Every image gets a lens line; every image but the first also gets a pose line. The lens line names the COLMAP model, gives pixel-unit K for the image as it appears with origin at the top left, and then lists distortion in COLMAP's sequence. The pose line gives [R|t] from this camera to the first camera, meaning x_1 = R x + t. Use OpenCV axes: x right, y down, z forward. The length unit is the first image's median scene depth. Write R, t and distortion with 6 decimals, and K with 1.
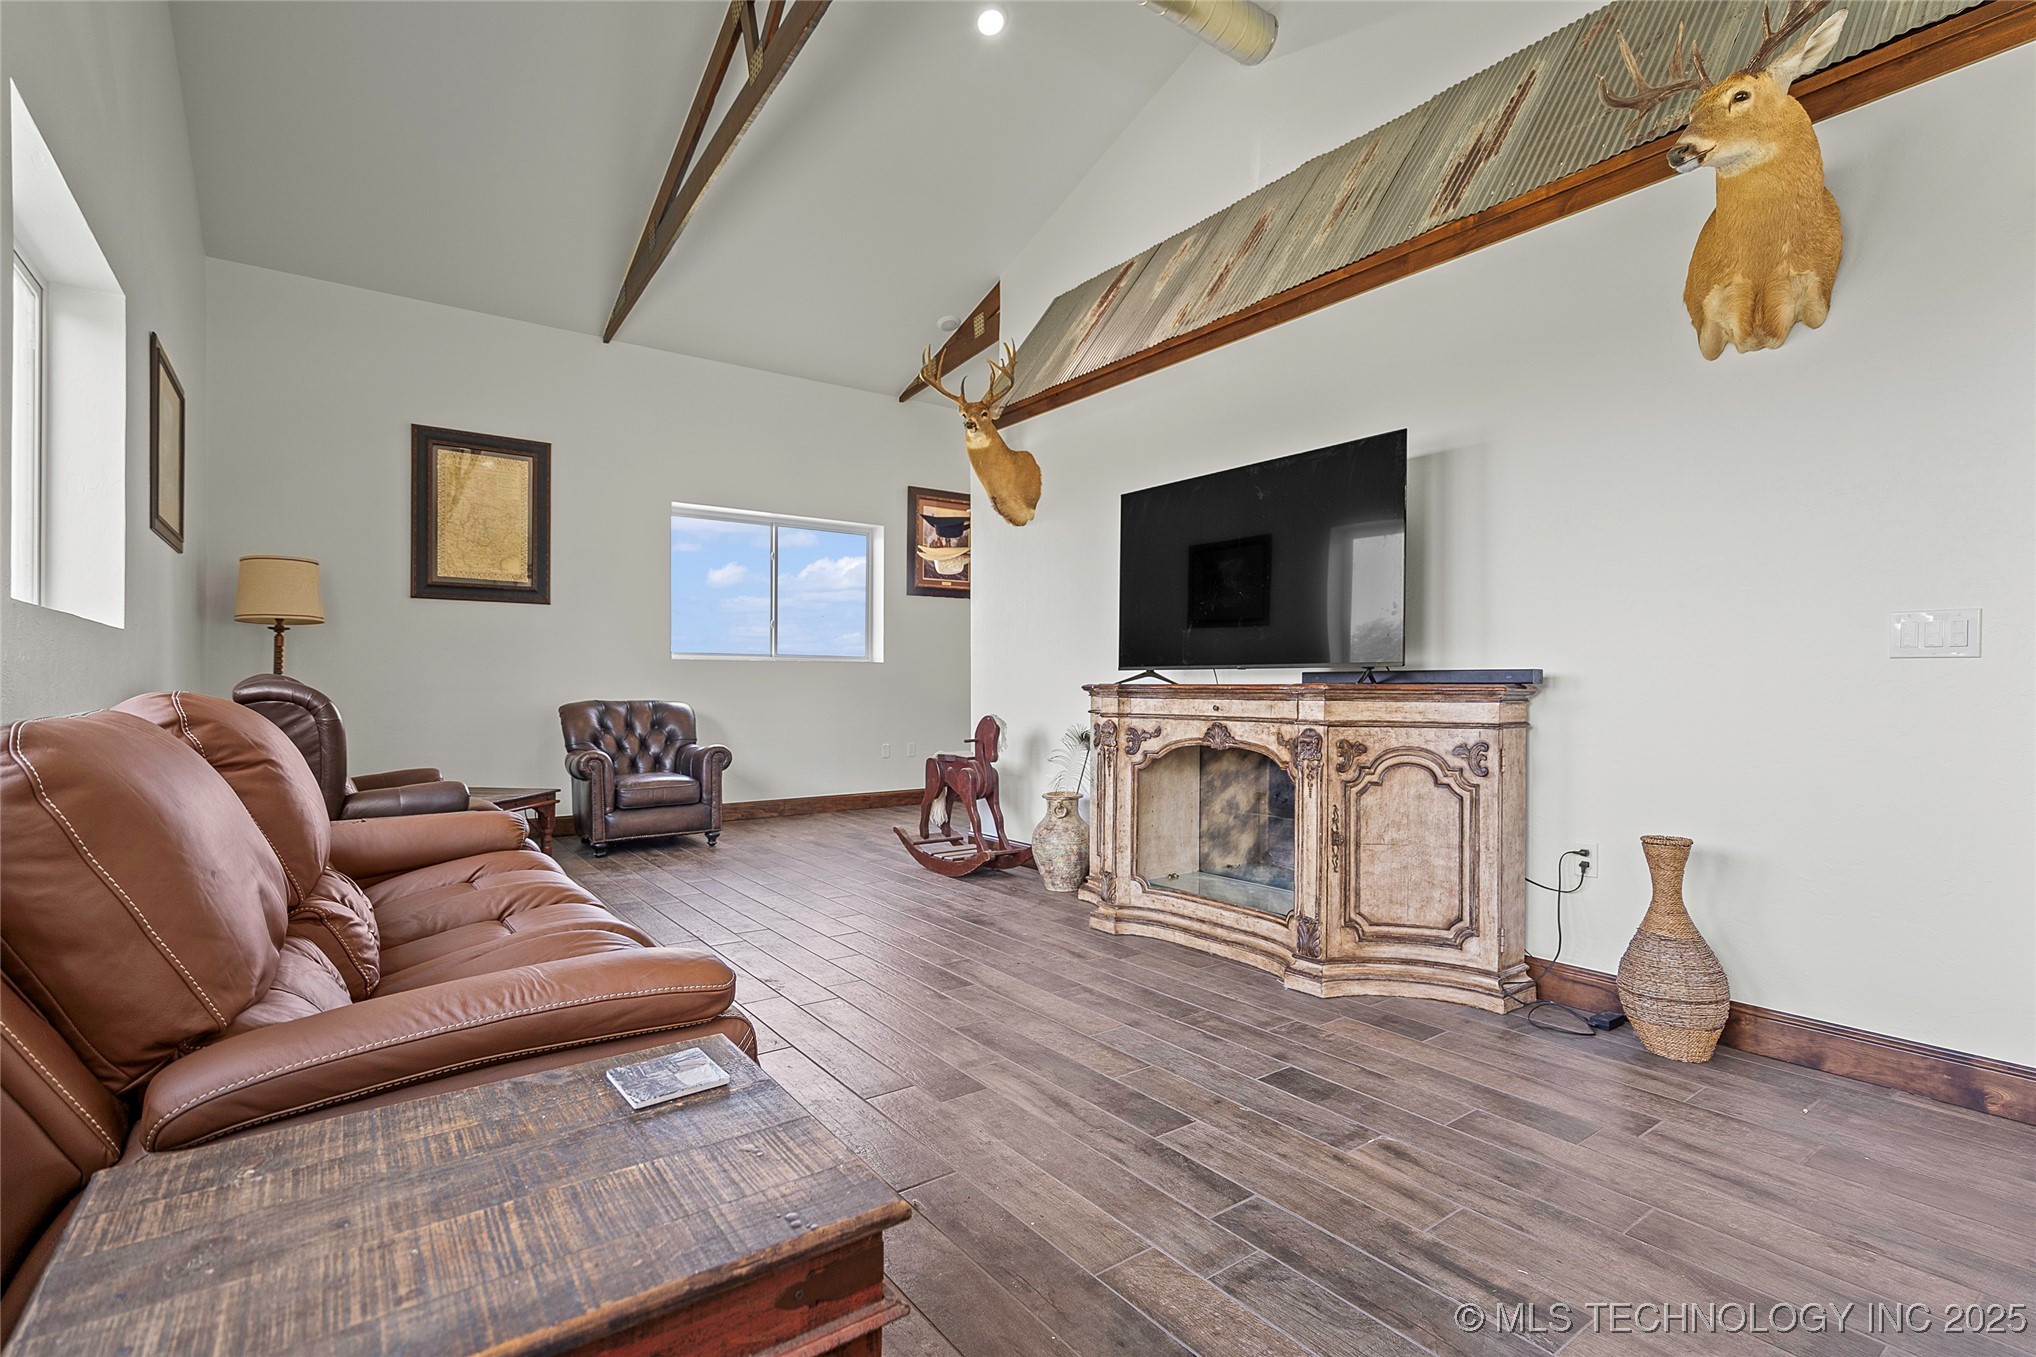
lens RADIAL K [[951.9, 0, 1038.5], [0, 951.9, 689.2], [0, 0, 1]] dist [-0.002573, 0.001825]
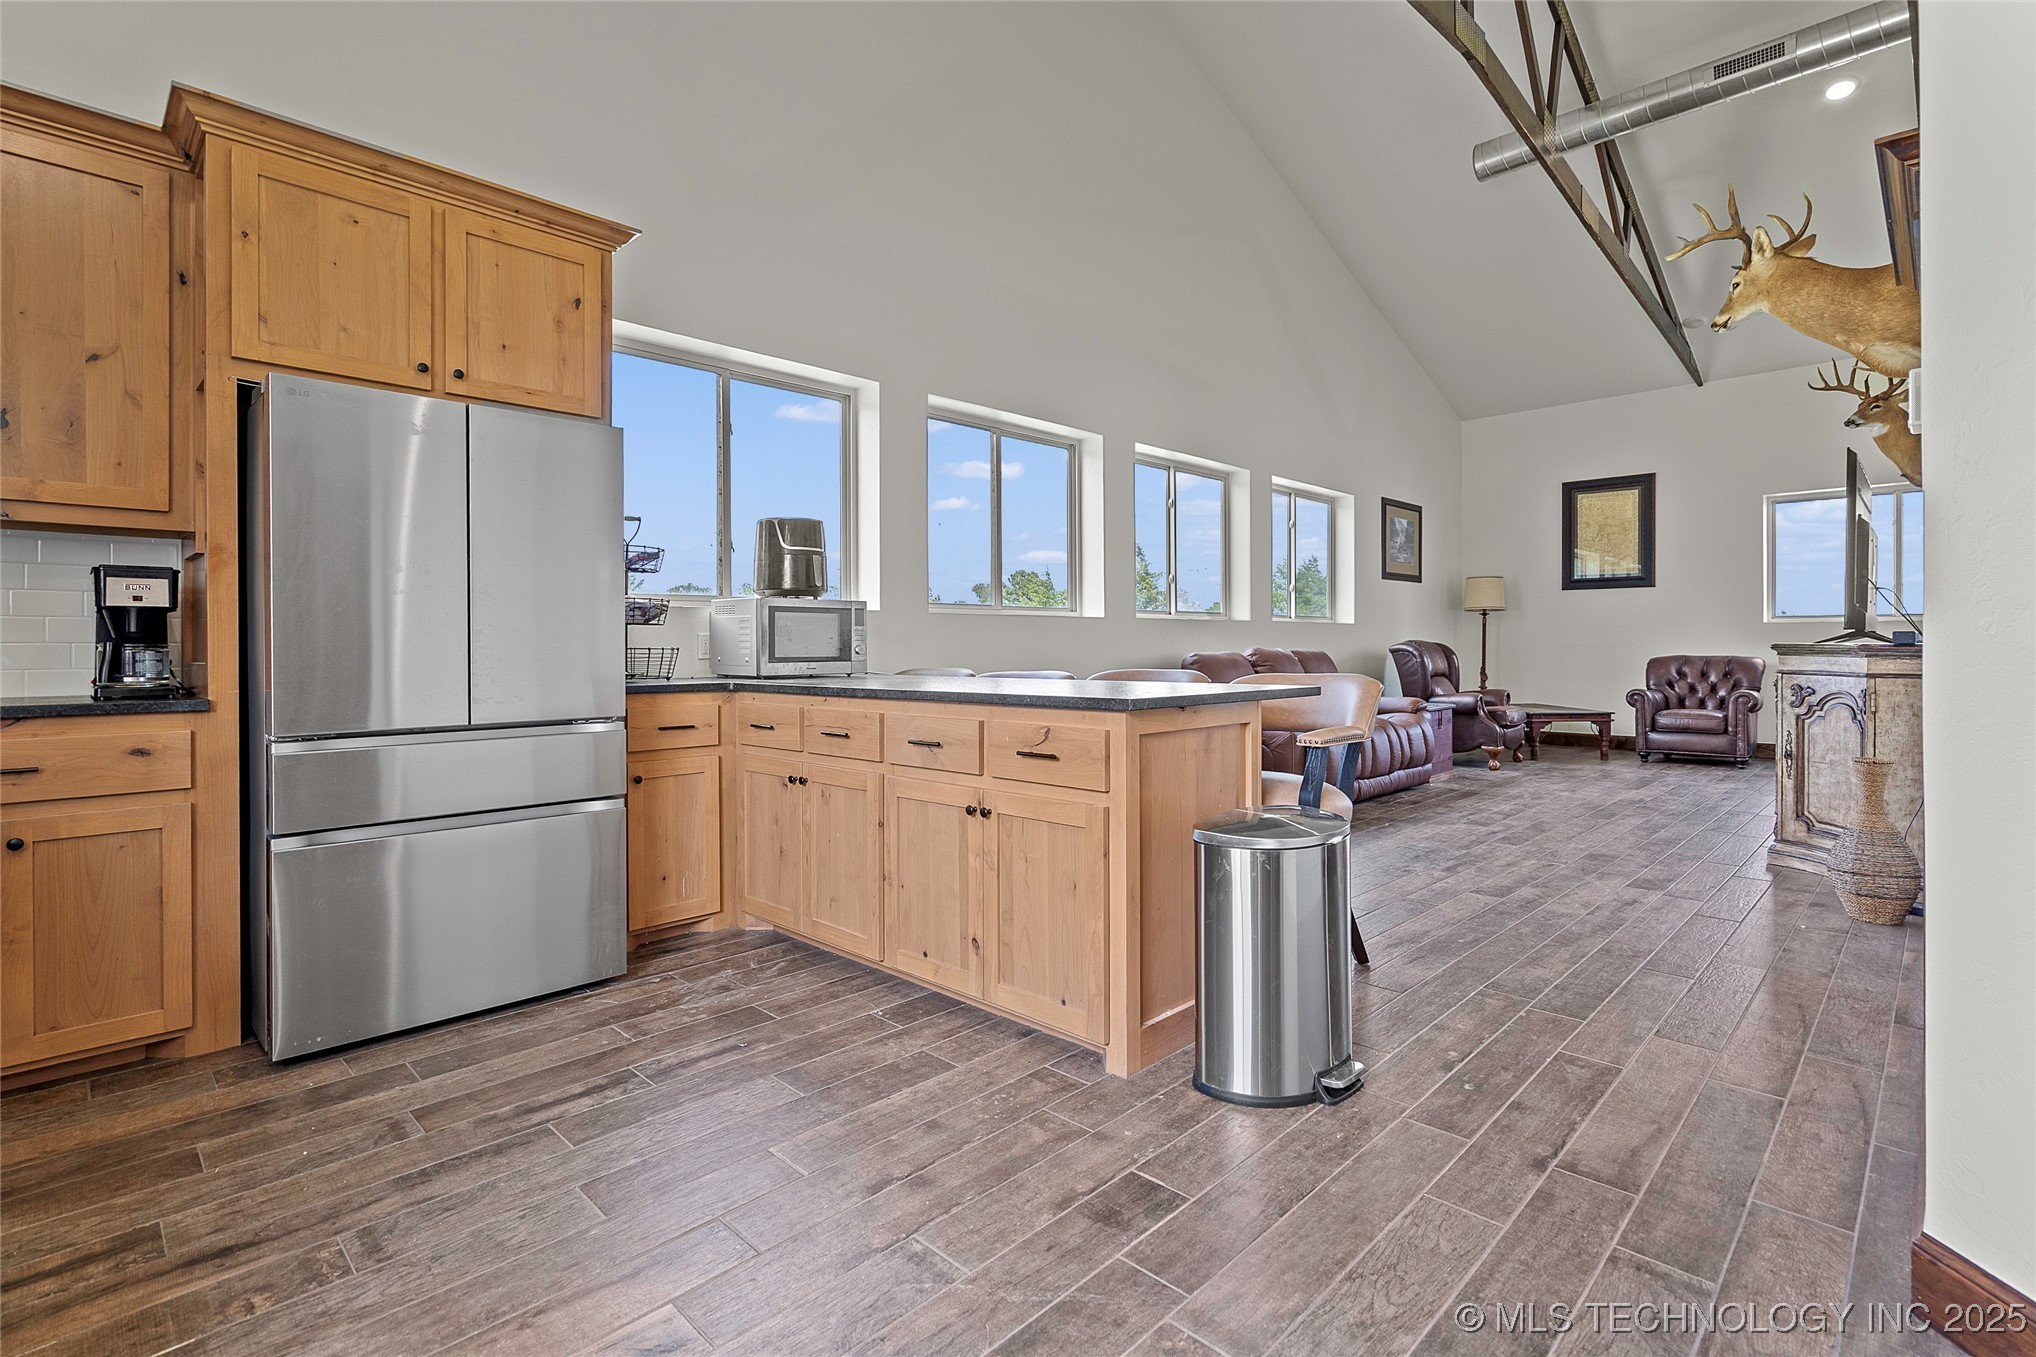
lens RADIAL K [[951.9, 0, 997.9], [0, 951.9, 646.0], [0, 0, 1]] dist [-0.002573, 0.001825]
pose [[0.135800, 0.001121, -0.990736, 1.521789], [-0.002614, 0.999996, 0.000773, 0.000122], [0.990733, 0.002485, 0.135803, -0.332362]]
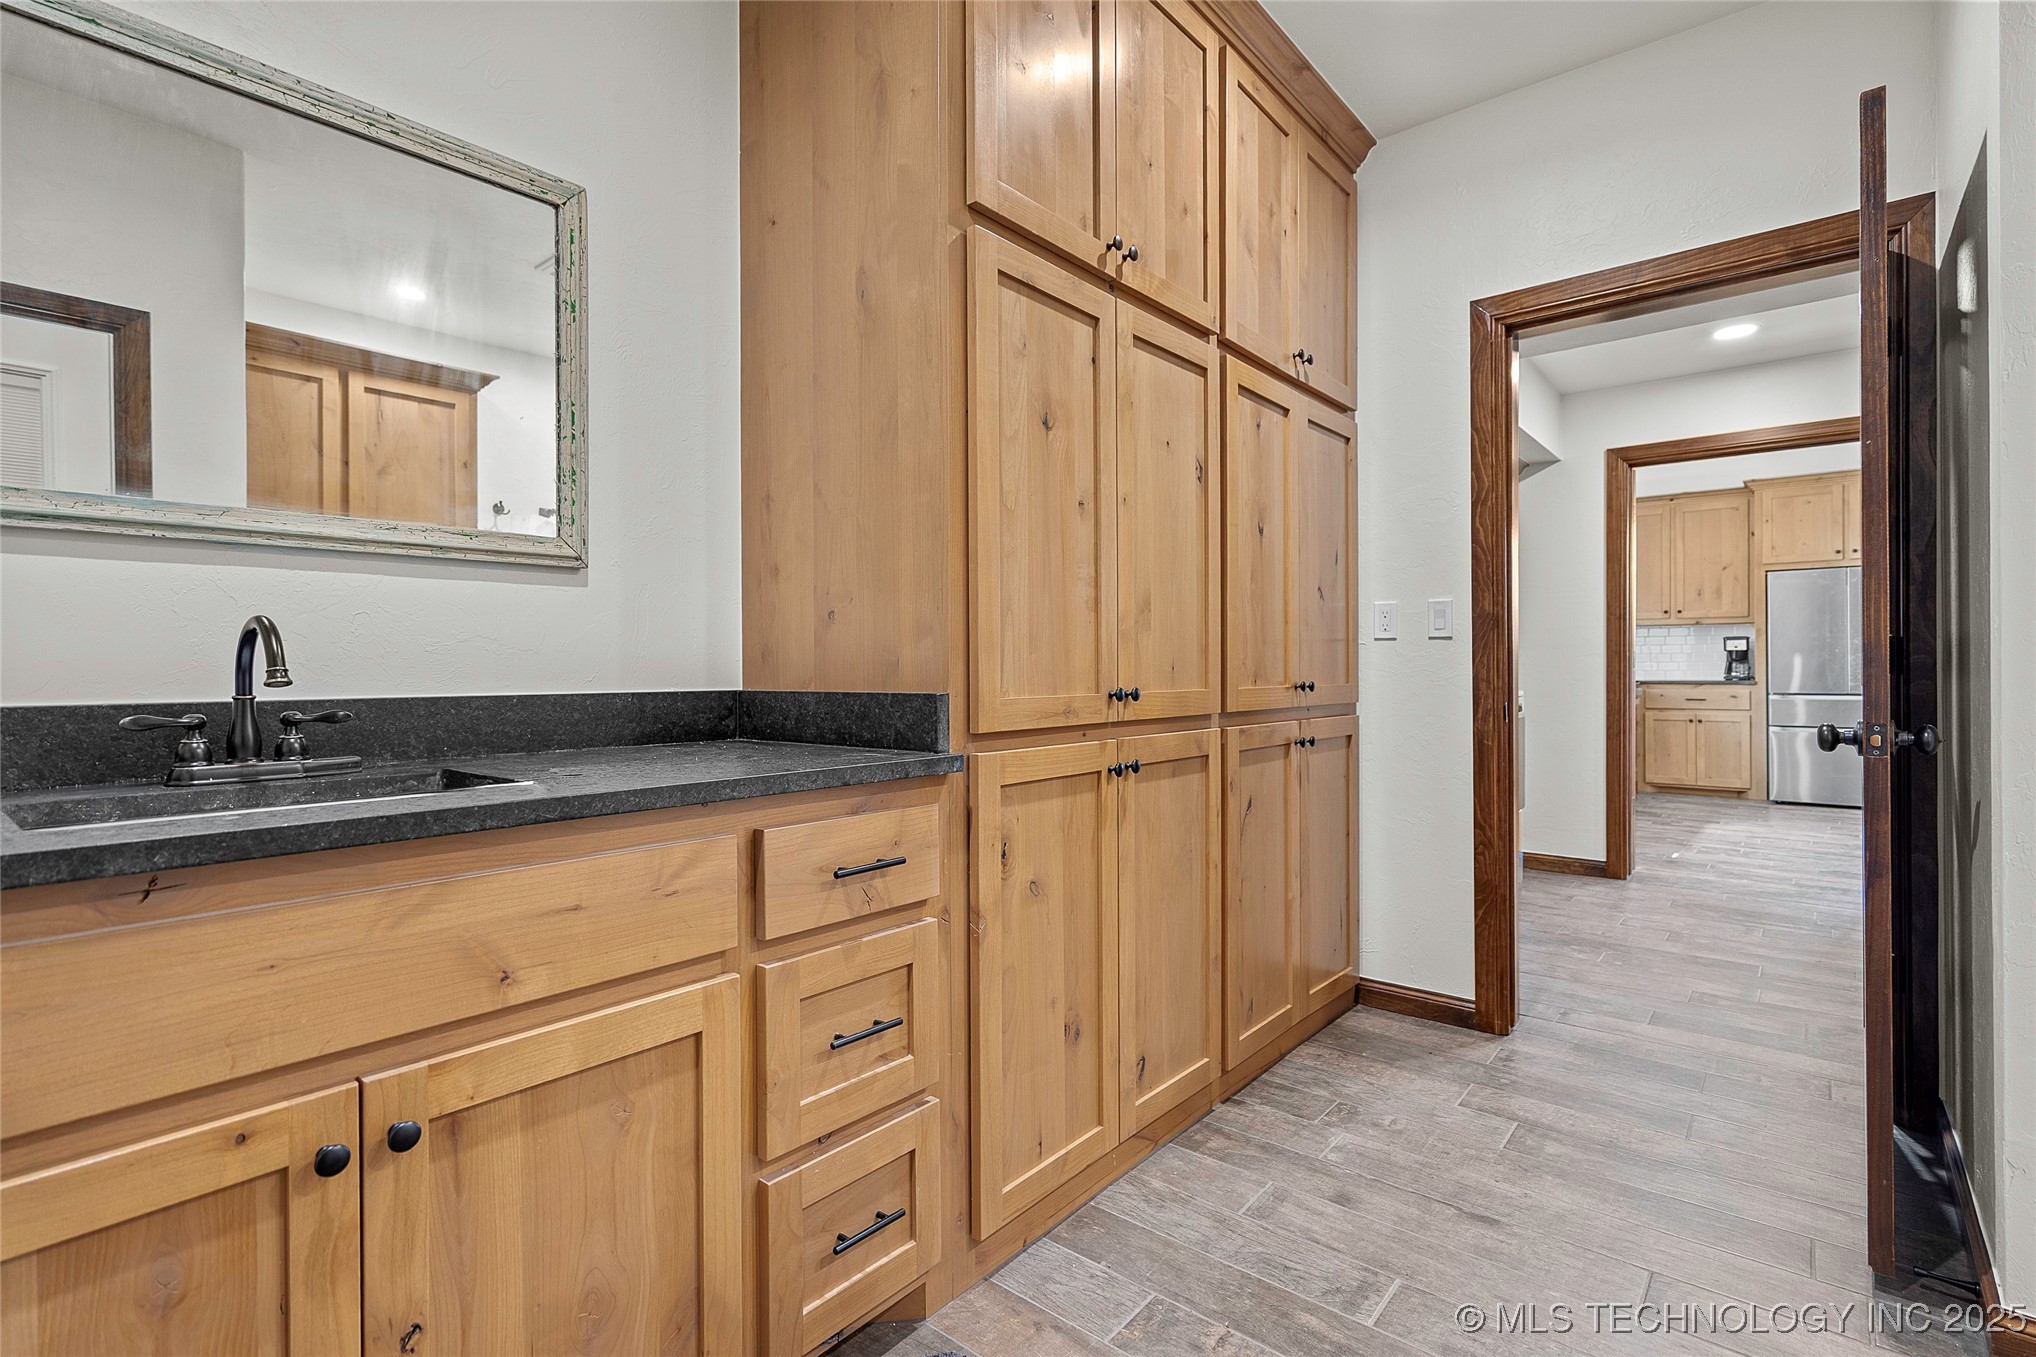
lens RADIAL K [[951.9, 0, 1015.0], [0, 951.9, 672.1], [0, 0, 1]] dist [-0.002573, 0.001825]
pose [[-0.976880, 0.008599, -0.213614, 2.923917], [0.006473, 0.999922, 0.010653, -0.010978], [0.213689, 0.009024, -0.976860, 1.015068]]
